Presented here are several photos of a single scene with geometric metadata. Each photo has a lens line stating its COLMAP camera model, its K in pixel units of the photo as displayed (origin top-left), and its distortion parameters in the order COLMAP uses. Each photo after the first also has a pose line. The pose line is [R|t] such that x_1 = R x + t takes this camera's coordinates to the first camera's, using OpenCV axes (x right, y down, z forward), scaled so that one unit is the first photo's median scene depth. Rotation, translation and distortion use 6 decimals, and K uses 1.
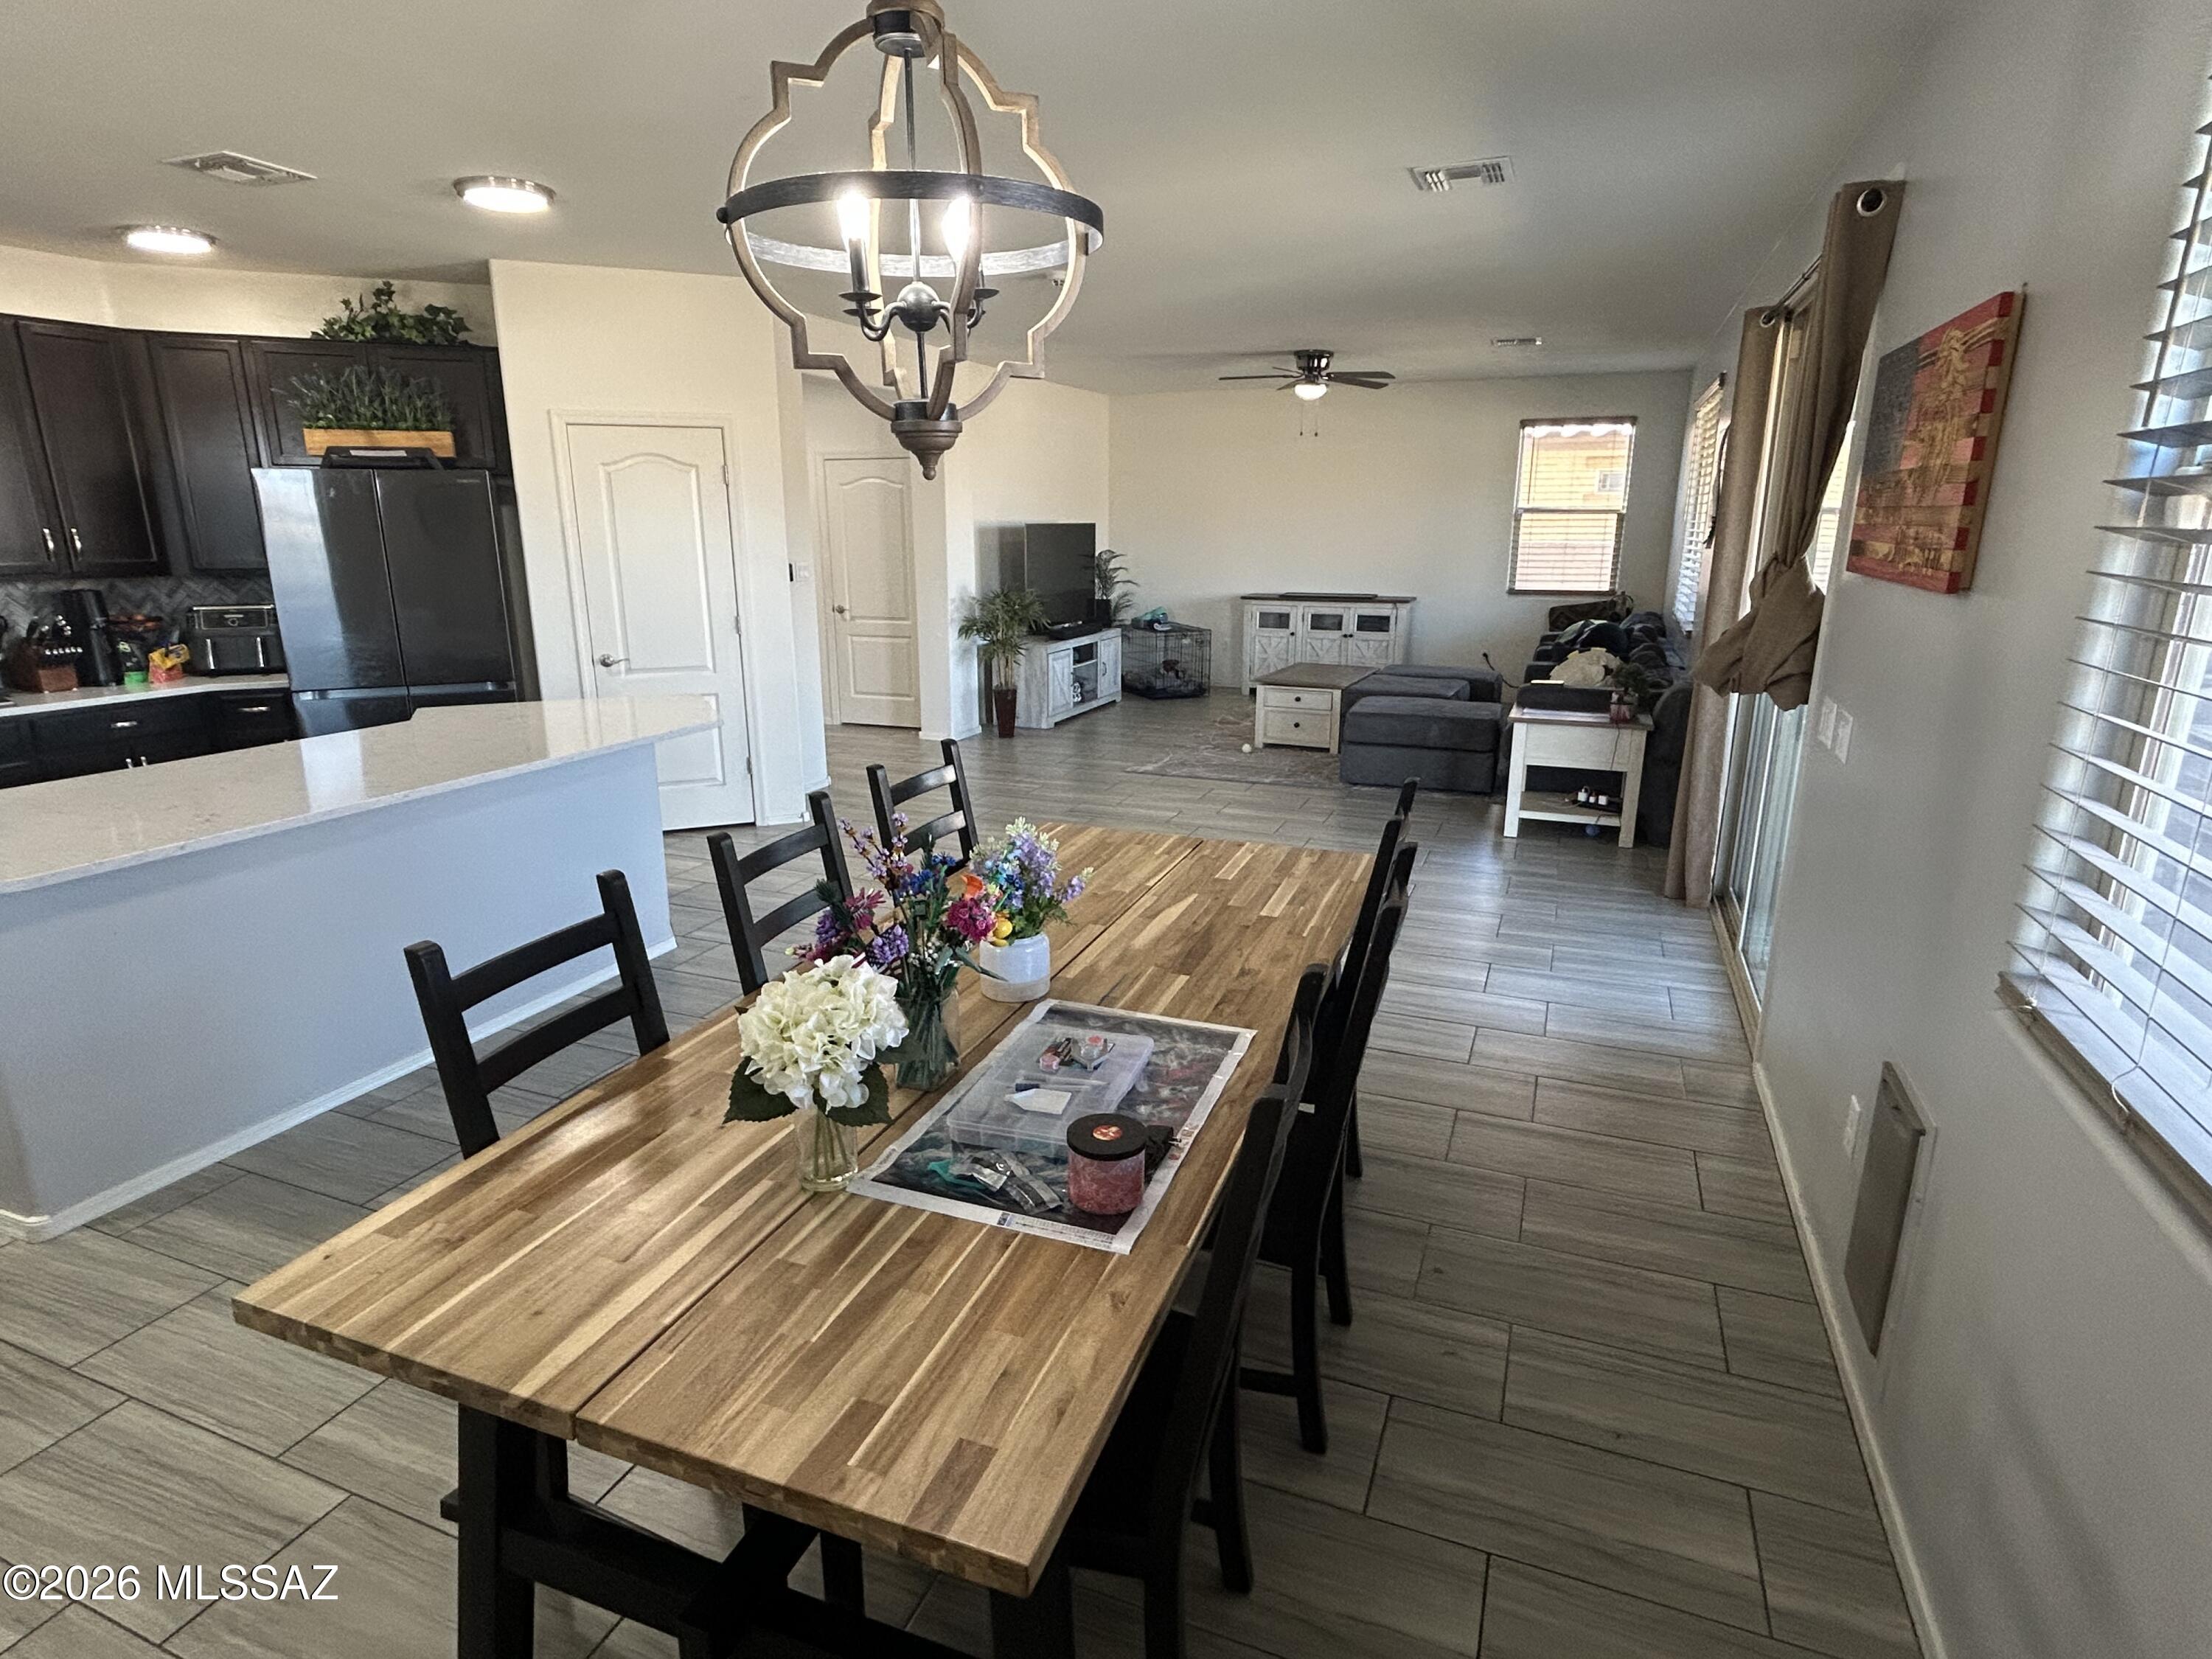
lens RADIAL K [[1189.9, 0, 1103.4], [0, 1189.9, 827.6], [0, 0, 1]] dist [0.007677, 0.002757]
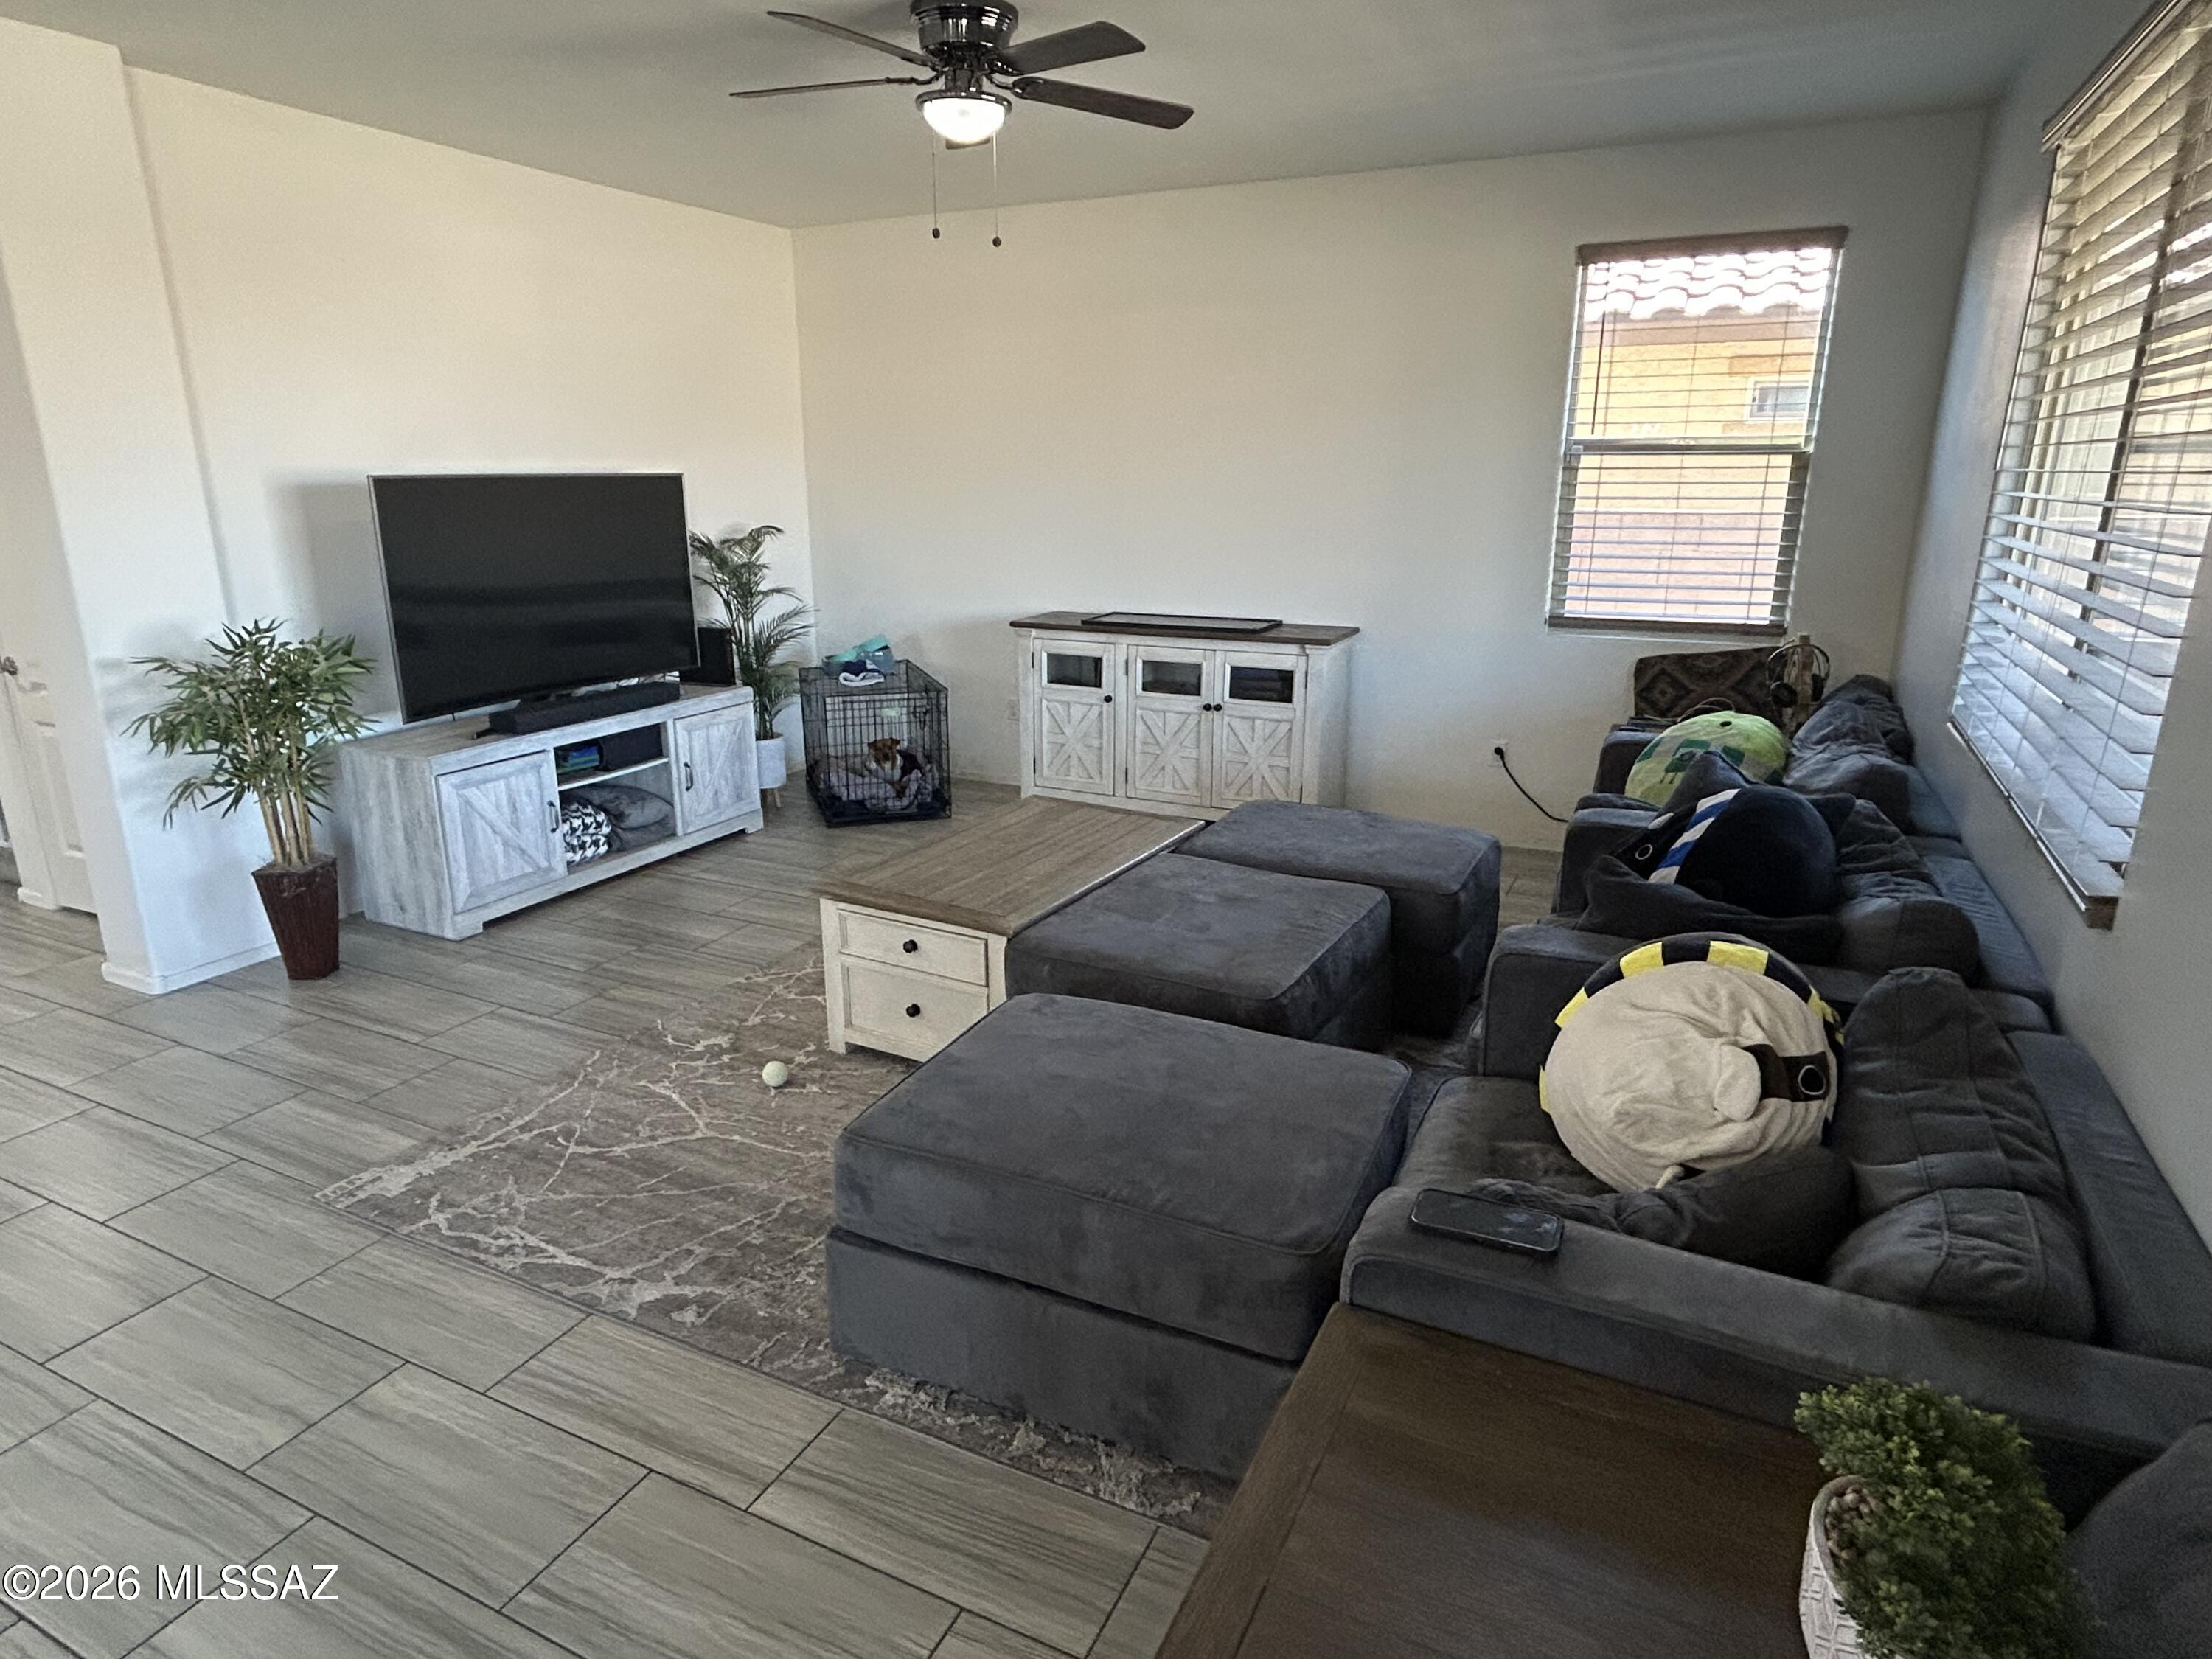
lens RADIAL K [[1253.7, 0, 1111.4], [0, 1253.7, 832.1], [0, 0, 1]] dist [-0.004460, -0.000638]
pose [[0.997406, 0.019787, -0.069202, 0.205296], [-0.017954, 0.999474, 0.027005, -0.126253], [0.069700, -0.025693, 0.997237, 0.497058]]
